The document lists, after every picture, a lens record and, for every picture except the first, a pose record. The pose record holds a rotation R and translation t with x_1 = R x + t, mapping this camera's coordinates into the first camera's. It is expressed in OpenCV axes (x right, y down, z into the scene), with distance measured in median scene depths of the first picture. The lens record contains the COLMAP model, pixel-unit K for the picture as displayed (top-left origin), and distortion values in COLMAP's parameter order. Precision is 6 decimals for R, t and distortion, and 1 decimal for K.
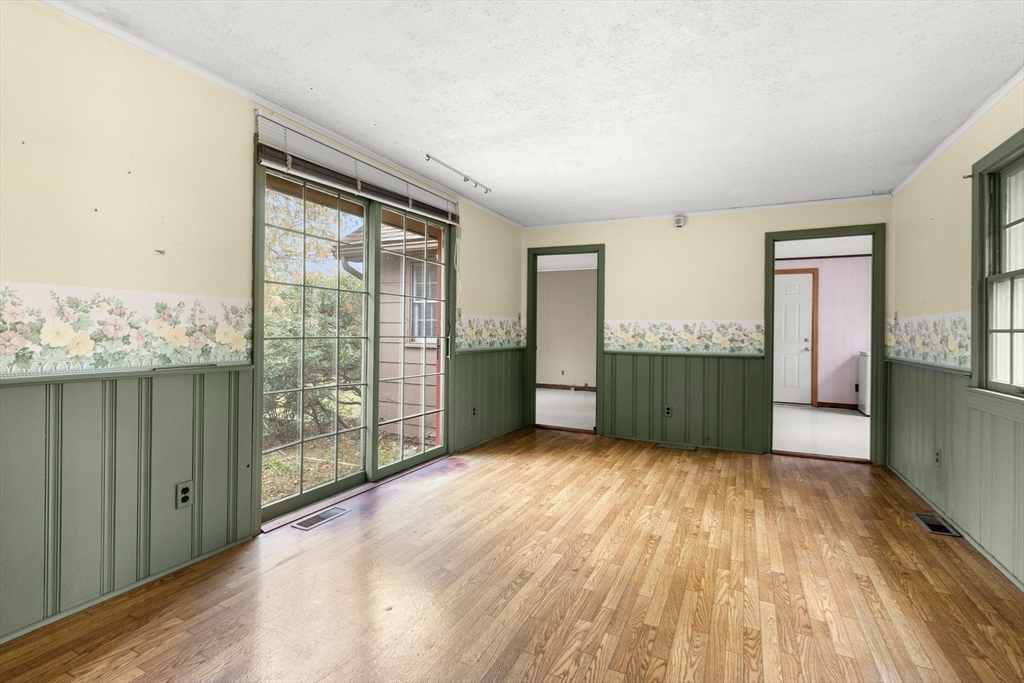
lens RADIAL K [[479.9, 0, 512.5], [0, 479.9, 332.2], [0, 0, 1]] dist [0.000169, 0.000218]
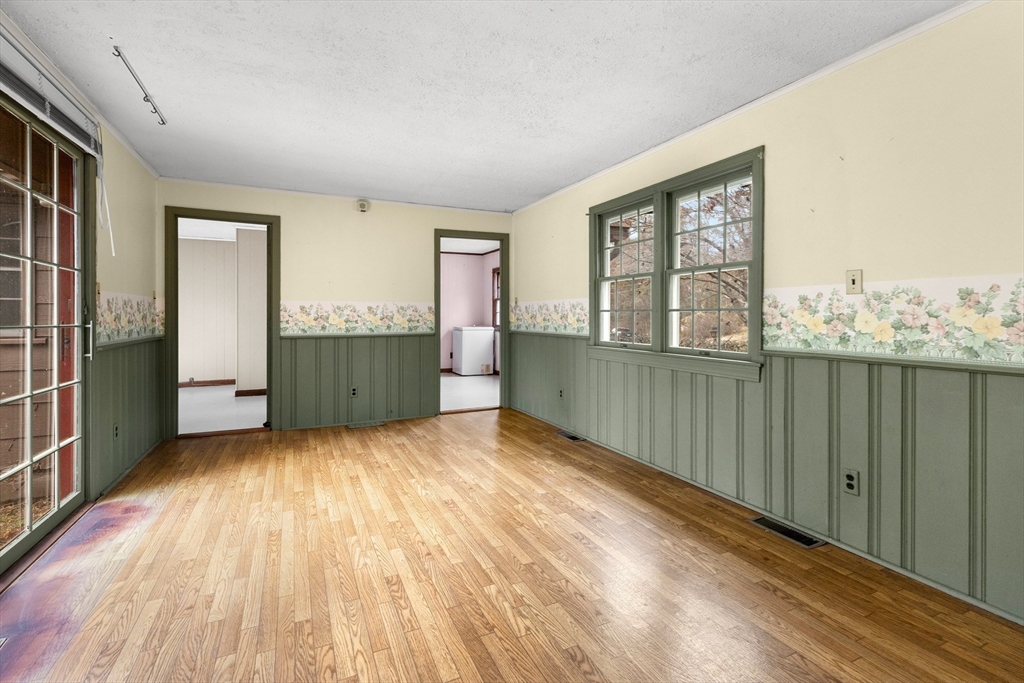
lens RADIAL K [[468.8, 0, 516.5], [0, 468.8, 318.3], [0, 0, 1]] dist [0.004640, 0.000765]
pose [[0.622756, -0.019424, 0.782175, -0.272727], [0.010624, 0.999810, 0.016369, -0.004131], [-0.782344, -0.001884, 0.622844, 0.134414]]
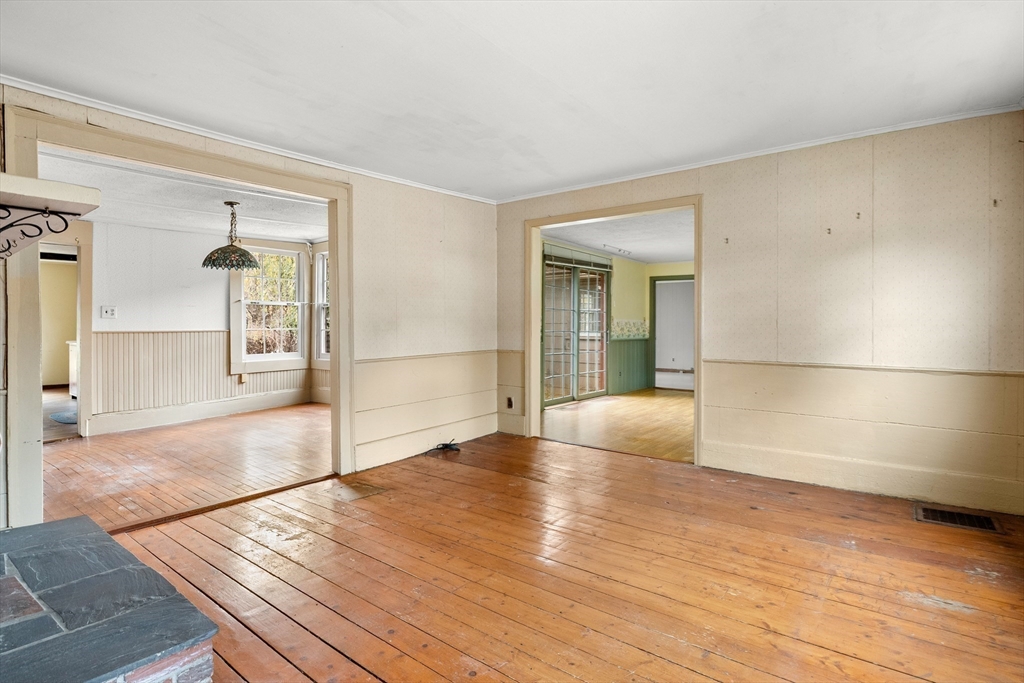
lens RADIAL K [[493.0, 0, 504.5], [0, 493.0, 339.1], [0, 0, 1]] dist [0.017118, -0.000302]
pose [[0.974798, -0.011229, -0.222806, -0.098486], [0.014077, 0.999838, 0.011196, 0.011296], [0.222644, -0.014050, 0.974799, -0.944486]]
